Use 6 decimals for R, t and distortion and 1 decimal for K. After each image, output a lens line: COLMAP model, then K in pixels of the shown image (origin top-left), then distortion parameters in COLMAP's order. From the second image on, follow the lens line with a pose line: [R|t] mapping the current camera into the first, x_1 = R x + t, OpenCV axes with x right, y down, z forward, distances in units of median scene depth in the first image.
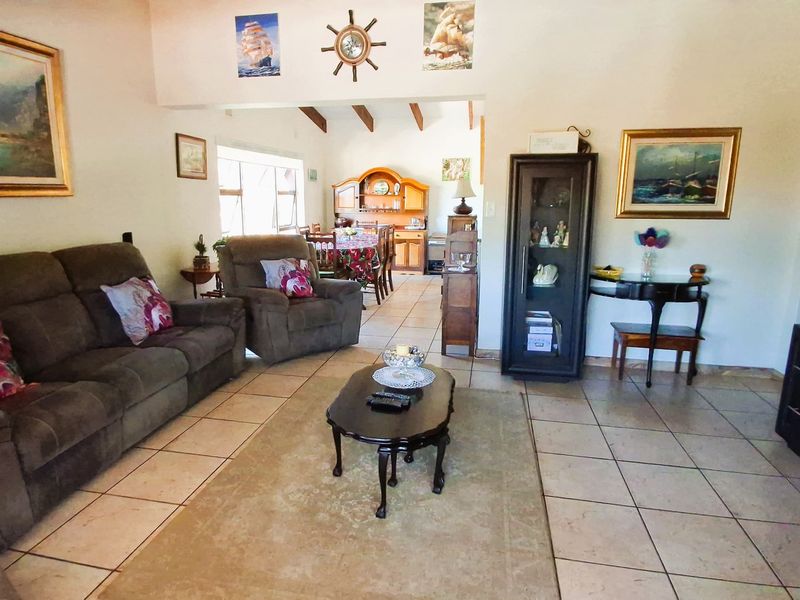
lens RADIAL K [[490.5, 0, 394.1], [0, 490.5, 291.1], [0, 0, 1]] dist [0.027295, -0.034170]
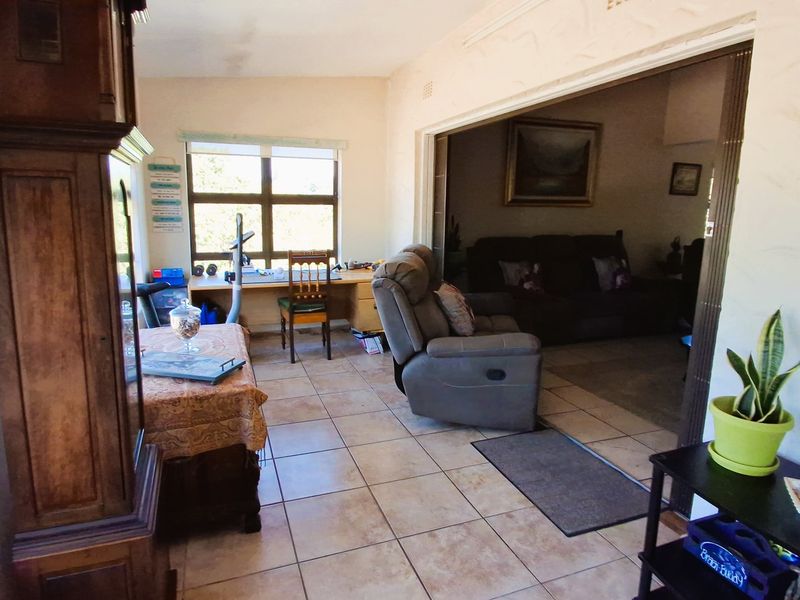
lens RADIAL K [[490.5, 0, 394.1], [0, 490.5, 291.1], [0, 0, 1]] dist [0.027295, -0.034170]
pose [[0.527074, 0.156789, -0.835231, 0.460542], [-0.180256, 0.981096, 0.070420, 0.098530], [0.830482, 0.113439, 0.545372, -0.474842]]
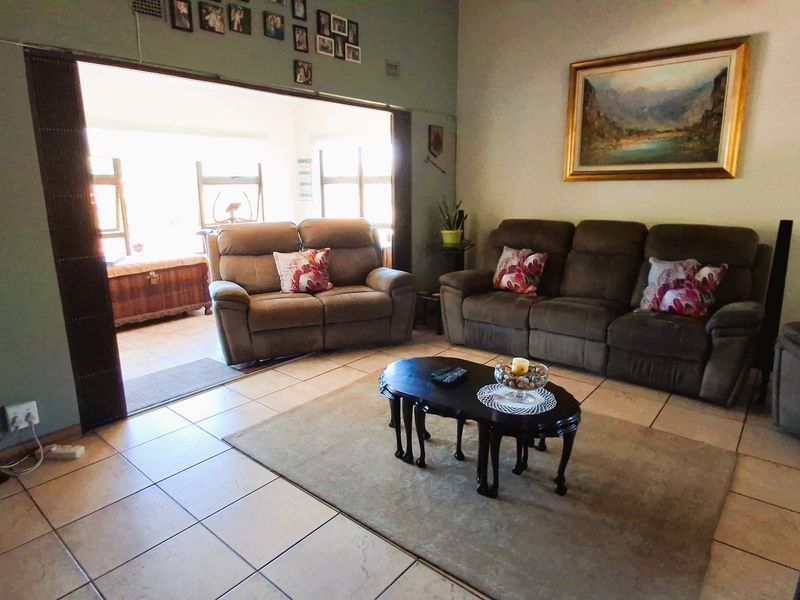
lens RADIAL K [[490.5, 0, 394.1], [0, 490.5, 291.1], [0, 0, 1]] dist [0.027295, -0.034170]
pose [[-0.476795, 0.197851, -0.856458, 0.608545], [-0.160672, 0.938308, 0.306206, -0.168554], [0.864205, 0.283606, -0.415592, 0.855914]]
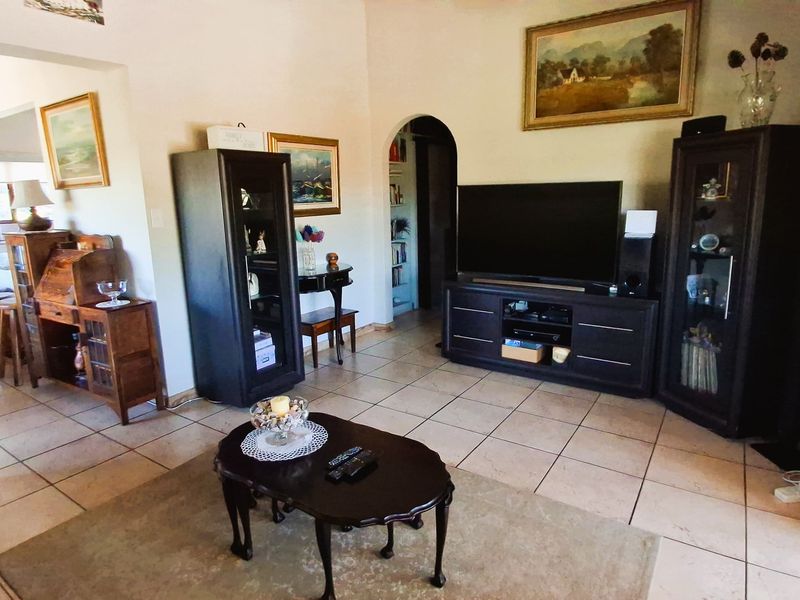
lens RADIAL K [[490.5, 0, 394.1], [0, 490.5, 291.1], [0, 0, 1]] dist [0.027295, -0.034170]
pose [[0.392122, -0.192986, 0.899443, -0.418936], [0.202626, 0.971853, 0.120186, -0.078808], [-0.897320, 0.135123, 0.420189, 0.391466]]
